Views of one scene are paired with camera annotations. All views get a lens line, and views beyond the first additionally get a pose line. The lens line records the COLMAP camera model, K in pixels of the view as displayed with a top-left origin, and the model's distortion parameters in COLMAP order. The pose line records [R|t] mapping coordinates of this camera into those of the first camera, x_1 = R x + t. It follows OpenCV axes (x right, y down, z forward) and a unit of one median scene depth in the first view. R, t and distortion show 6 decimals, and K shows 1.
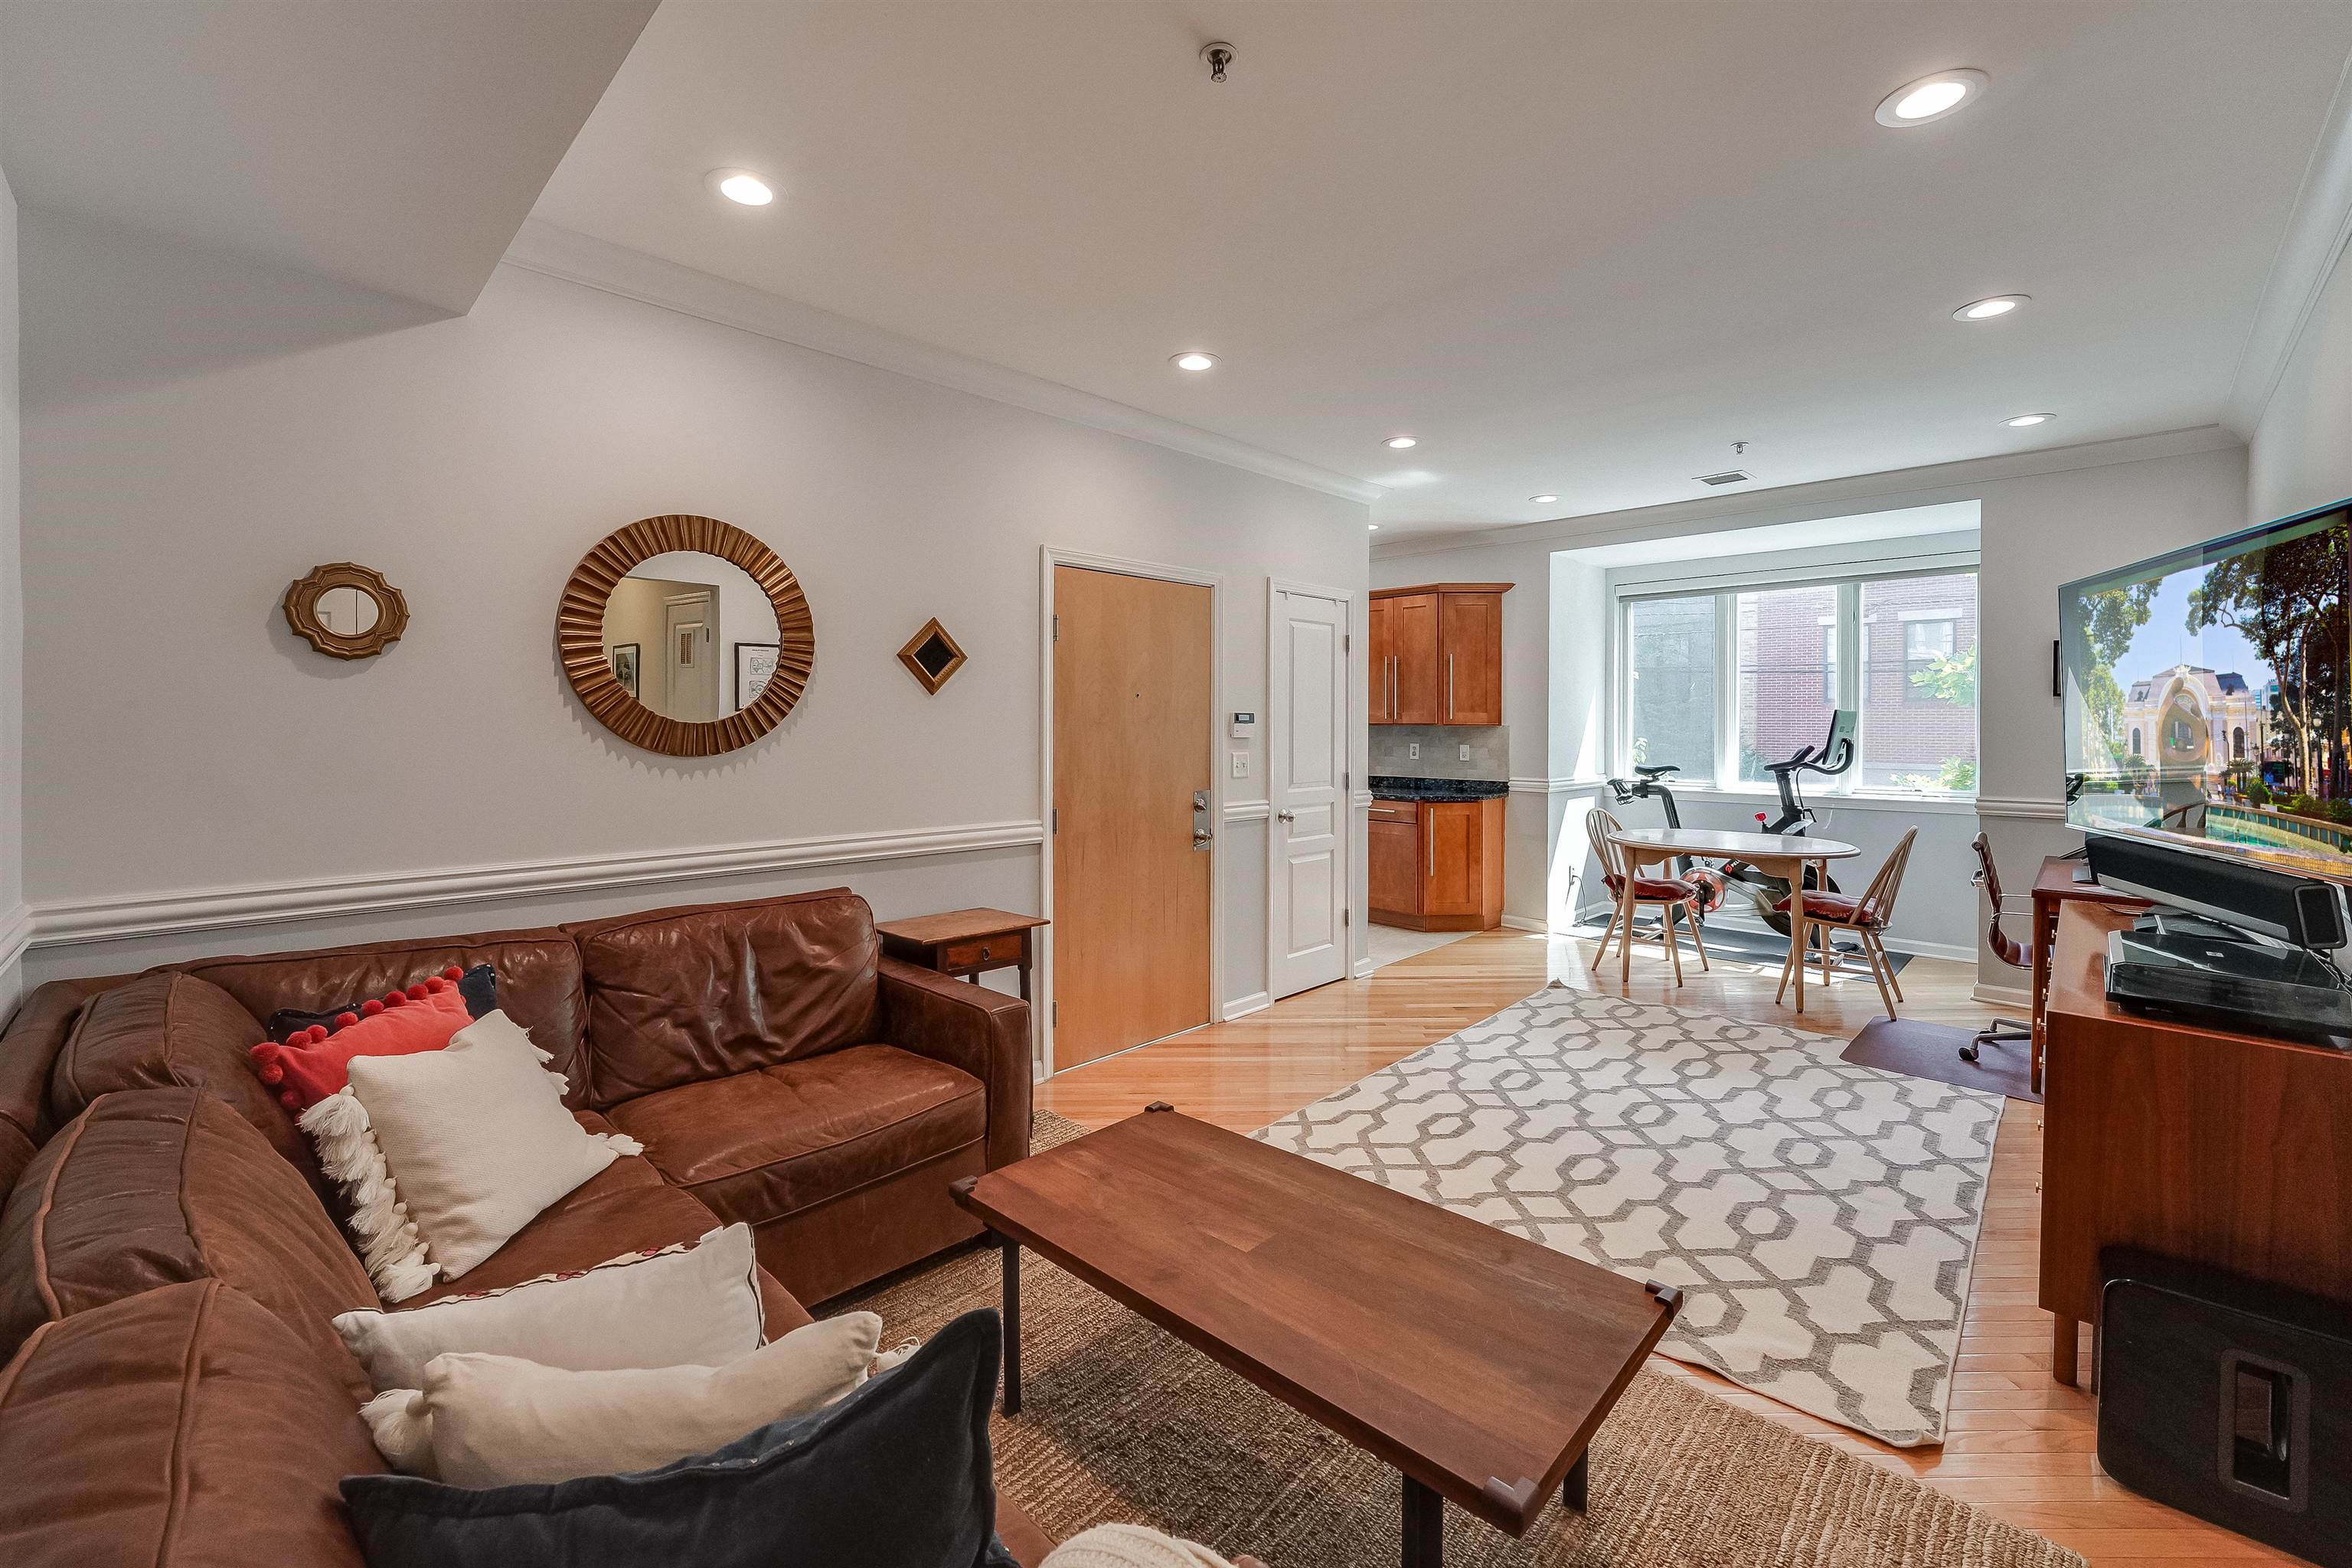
lens RADIAL K [[959.6, 0, 1181.9], [0, 959.6, 751.3], [0, 0, 1]] dist [-0.014642, 0.000395]
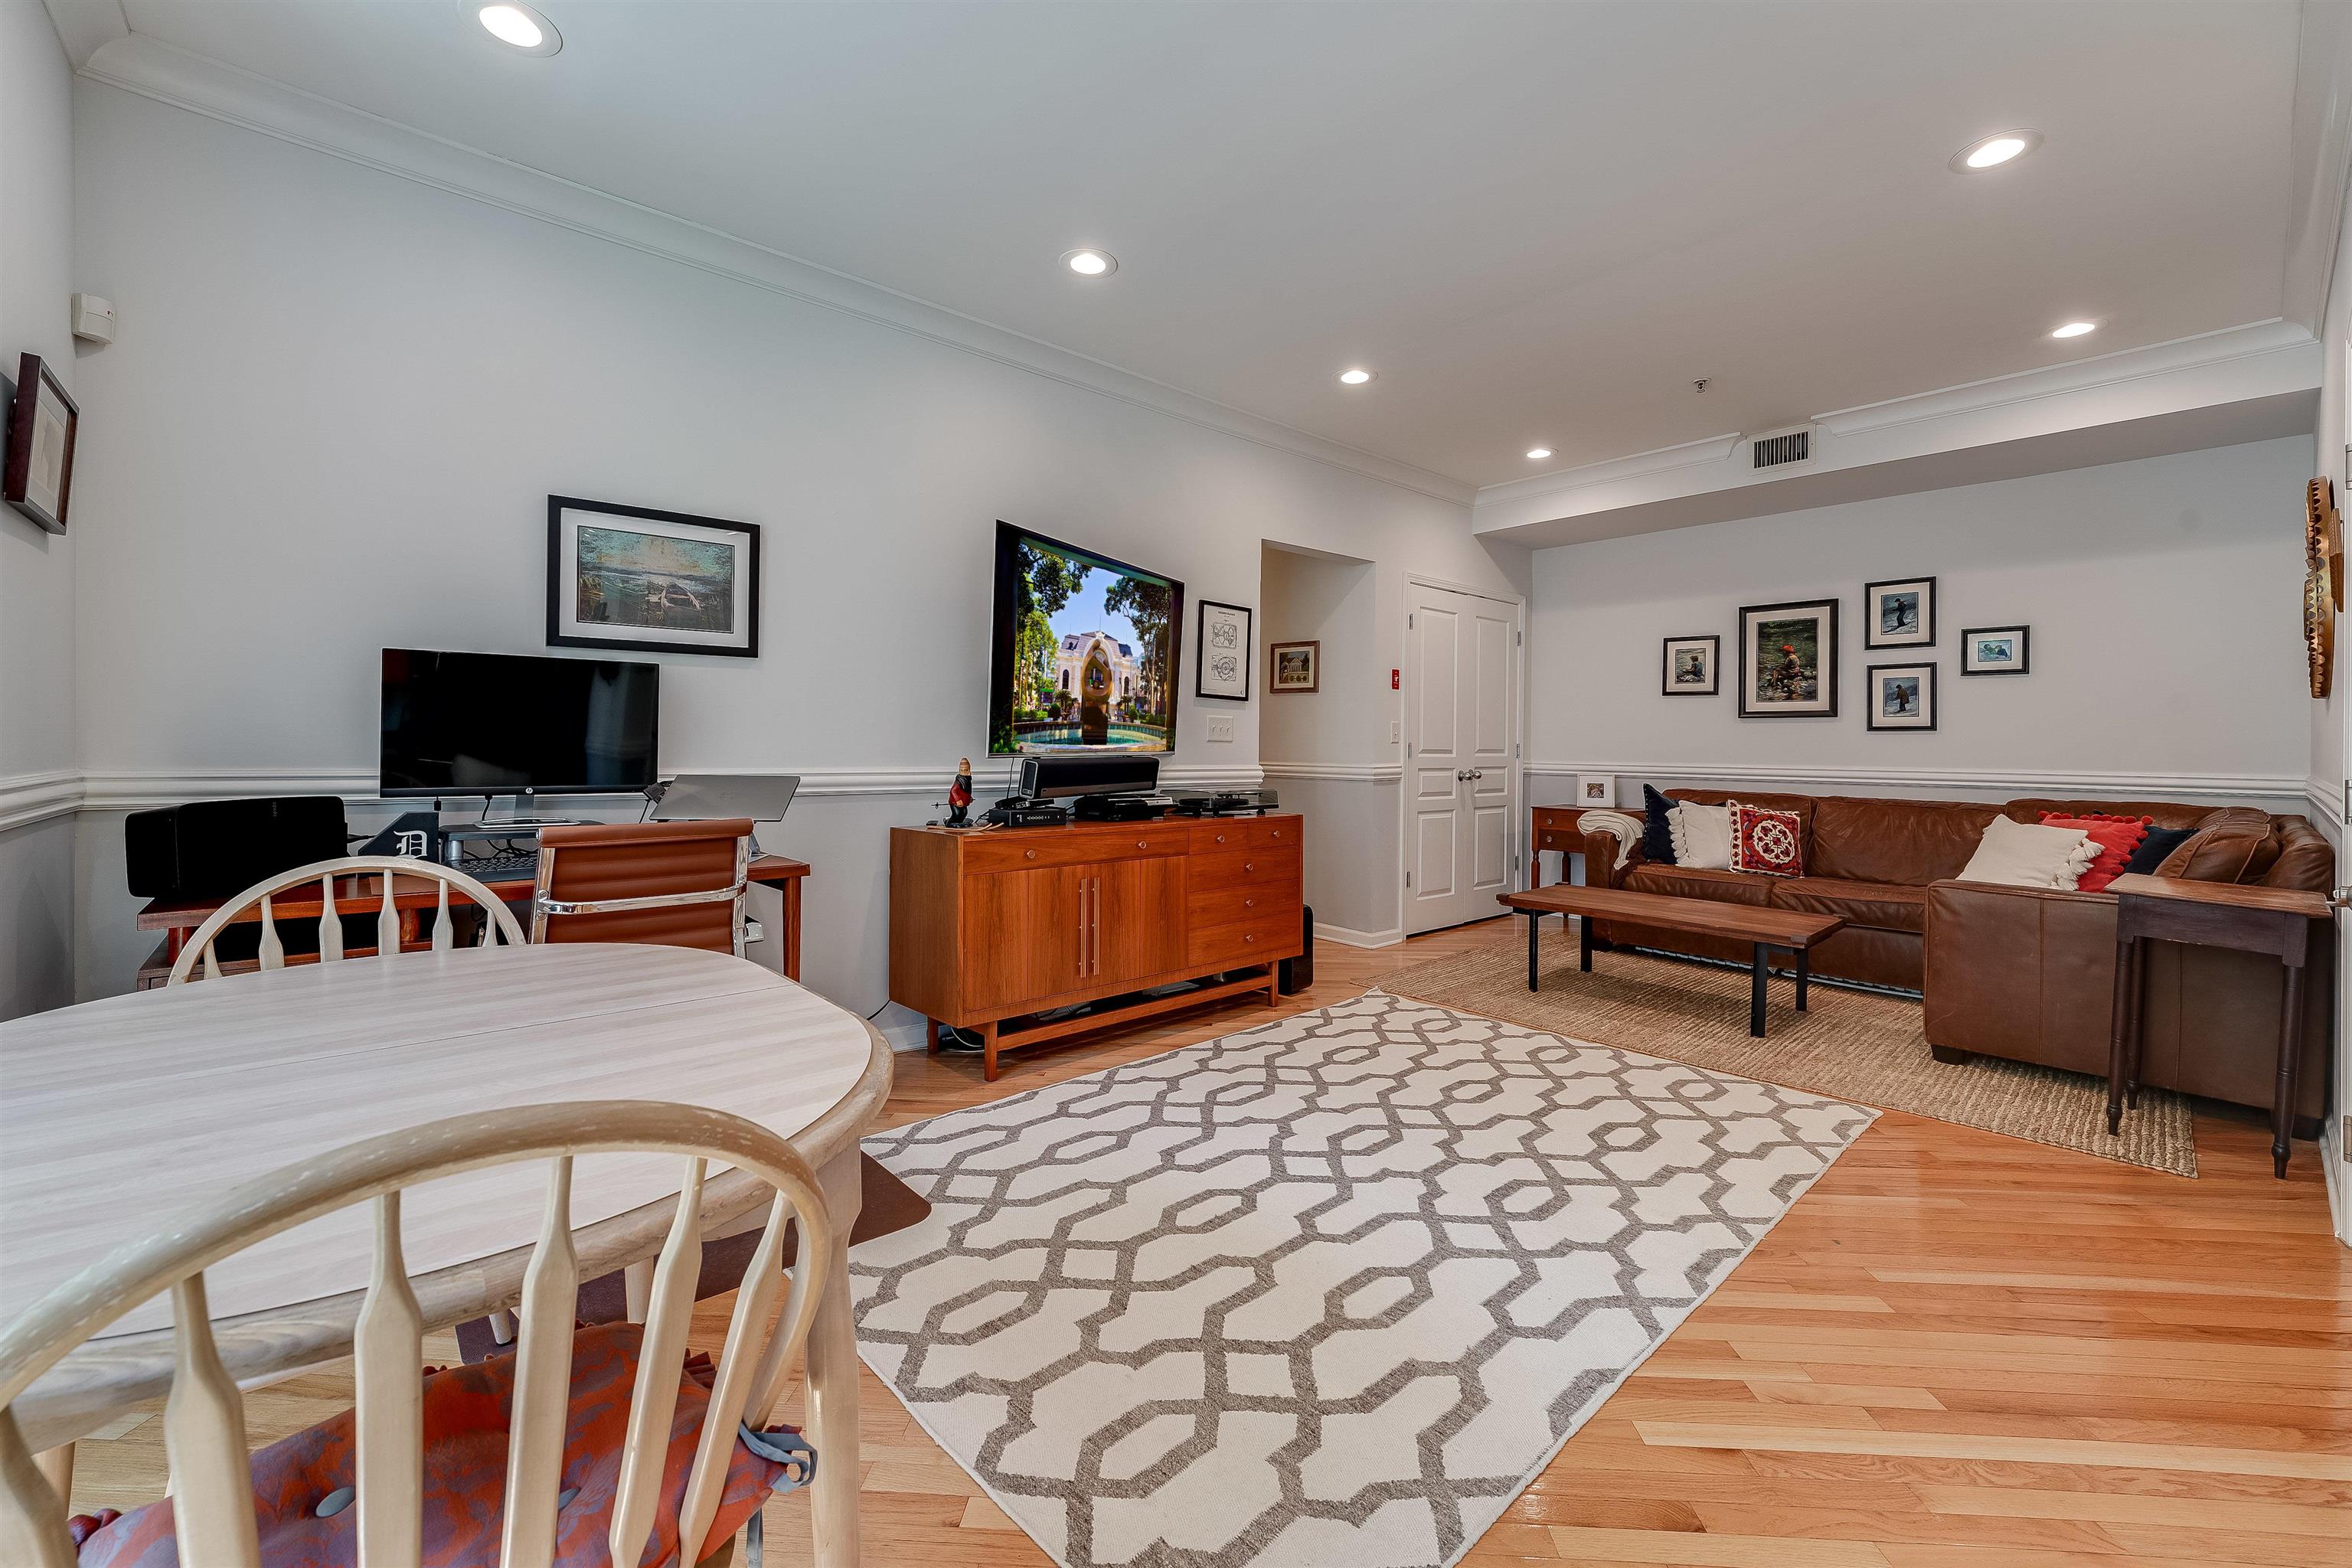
lens RADIAL K [[965.3, 0, 1174.8], [0, 965.3, 749.8], [0, 0, 1]] dist [-0.007823, -0.000104]
pose [[-0.997149, -0.005412, 0.075263, 0.674753], [-0.002769, 0.999377, 0.035174, 0.034756], [-0.075406, 0.034865, -0.996543, 2.067935]]
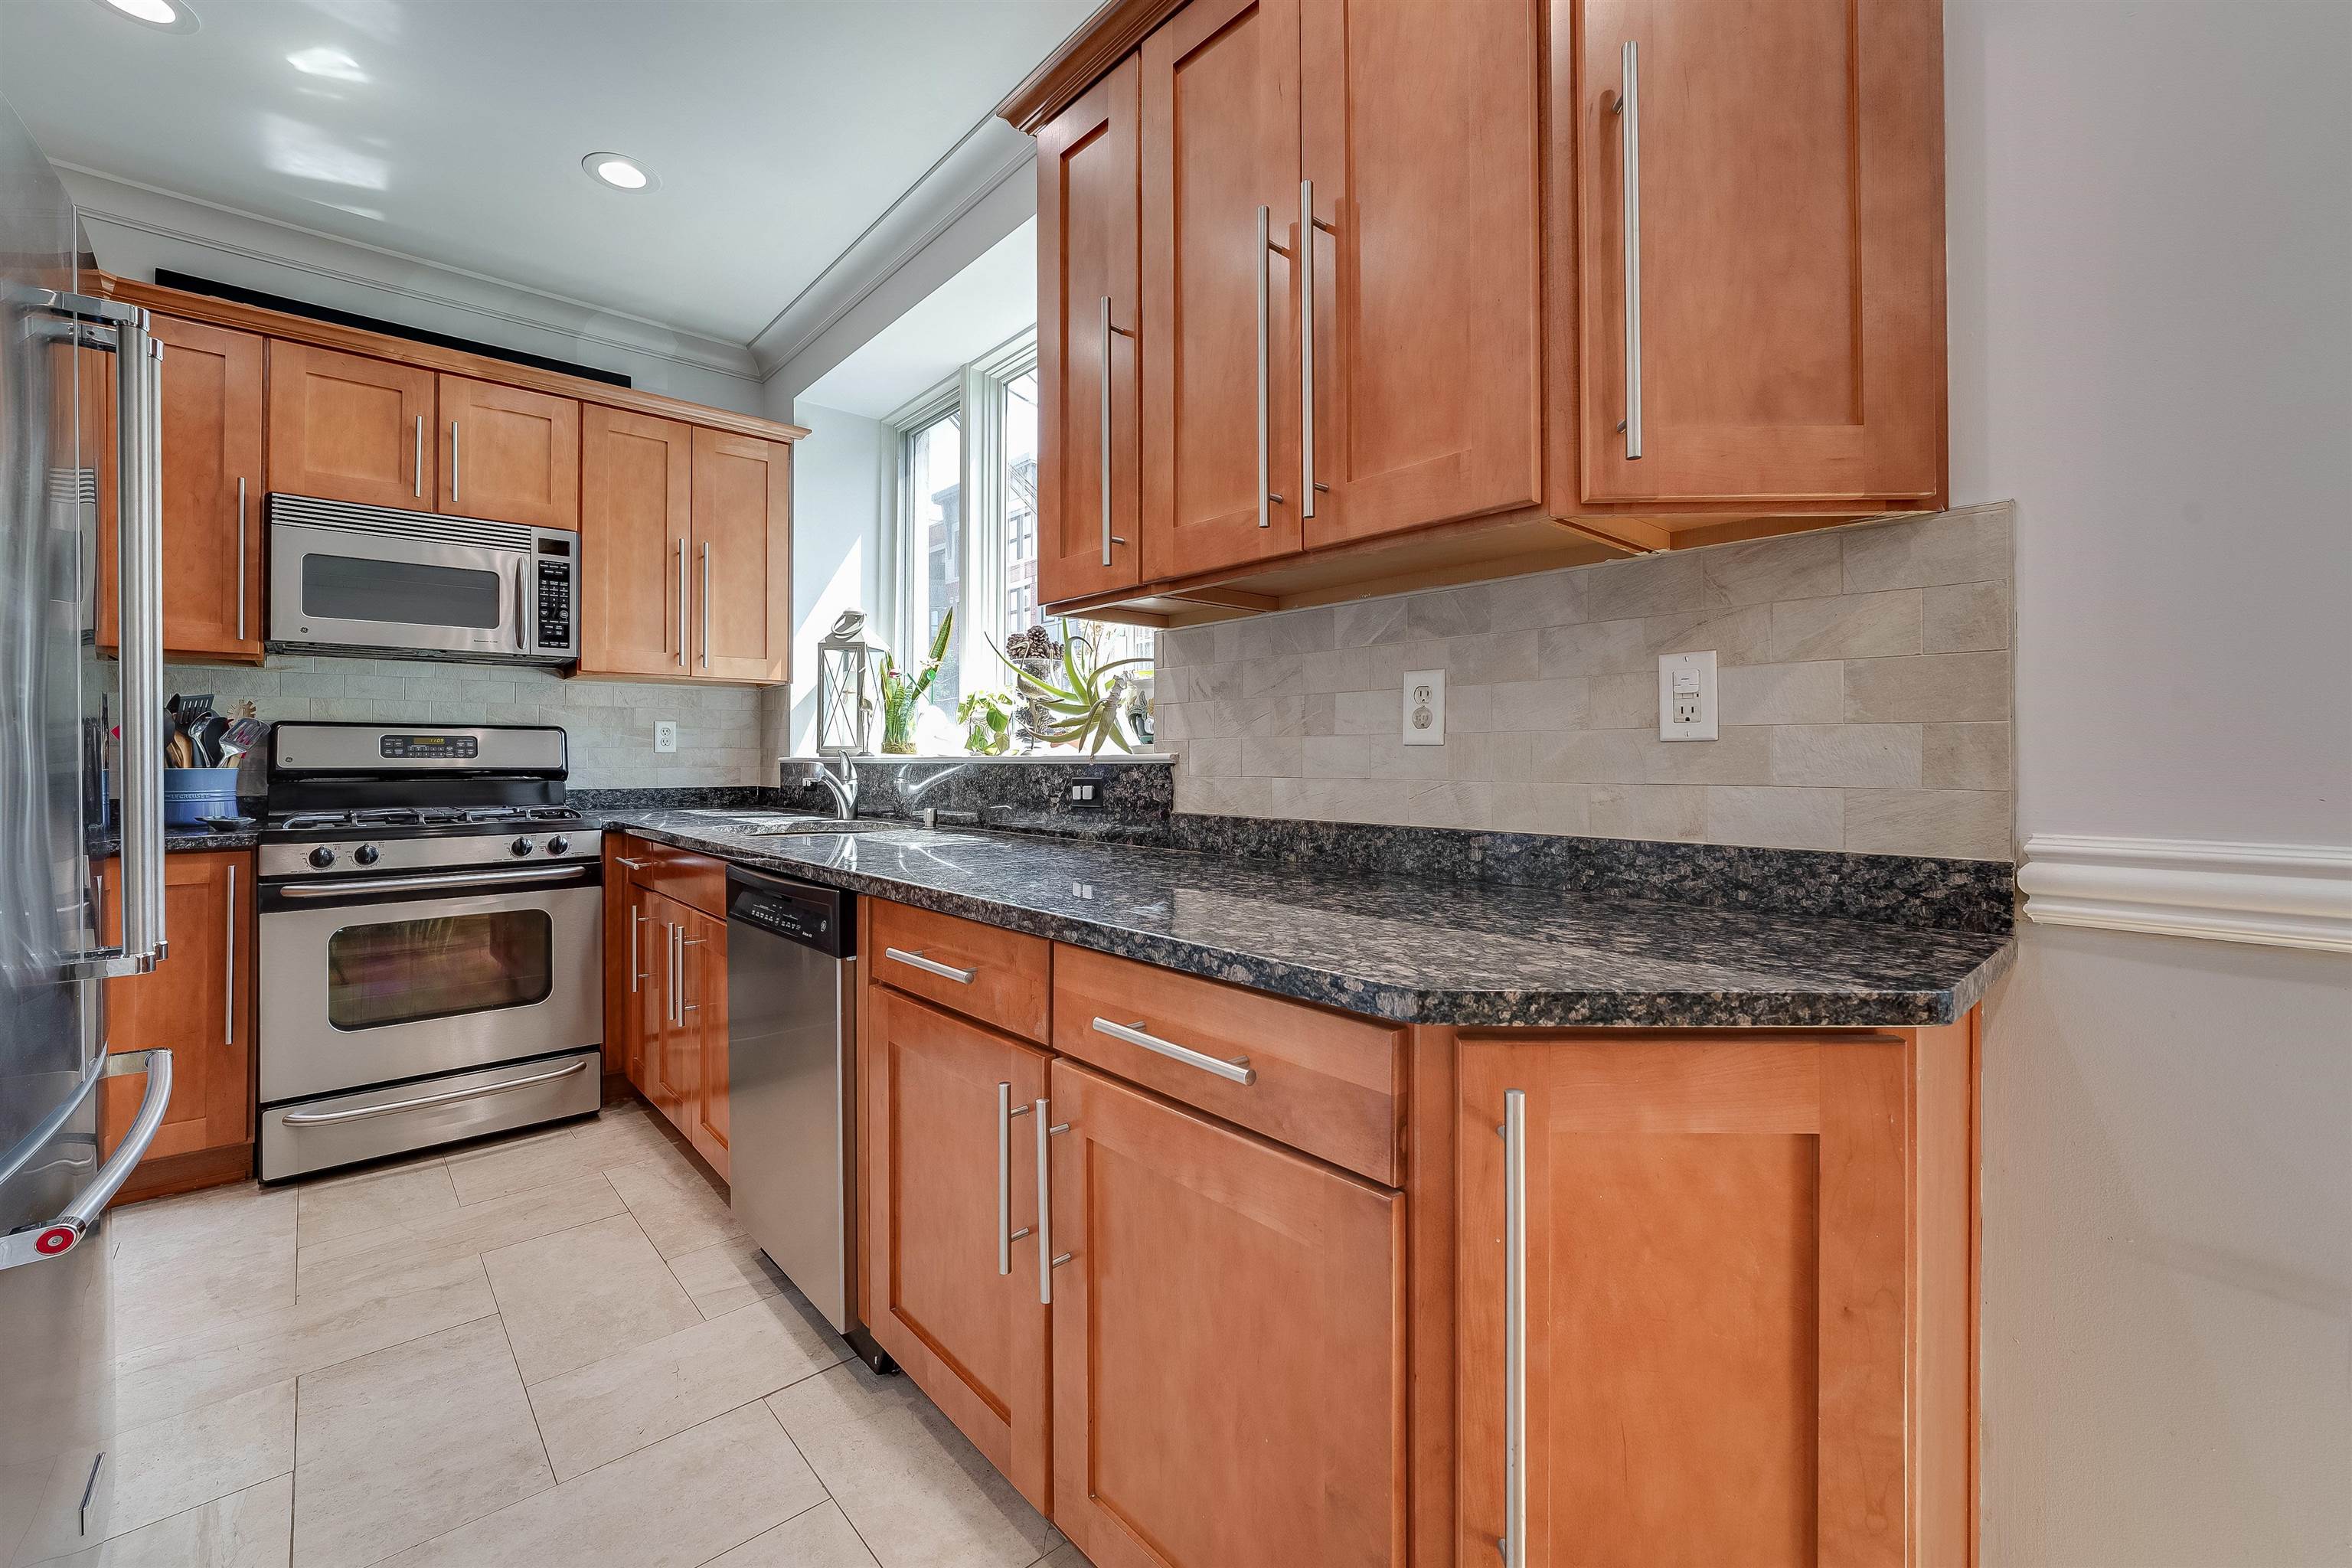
lens RADIAL K [[959.6, 0, 1181.9], [0, 959.6, 751.3], [0, 0, 1]] dist [-0.014642, 0.000395]
pose [[0.998063, -0.001770, -0.062185, 0.473593], [-0.000410, 0.999386, -0.035030, 0.042394], [0.062209, 0.034987, 0.997450, 1.836275]]
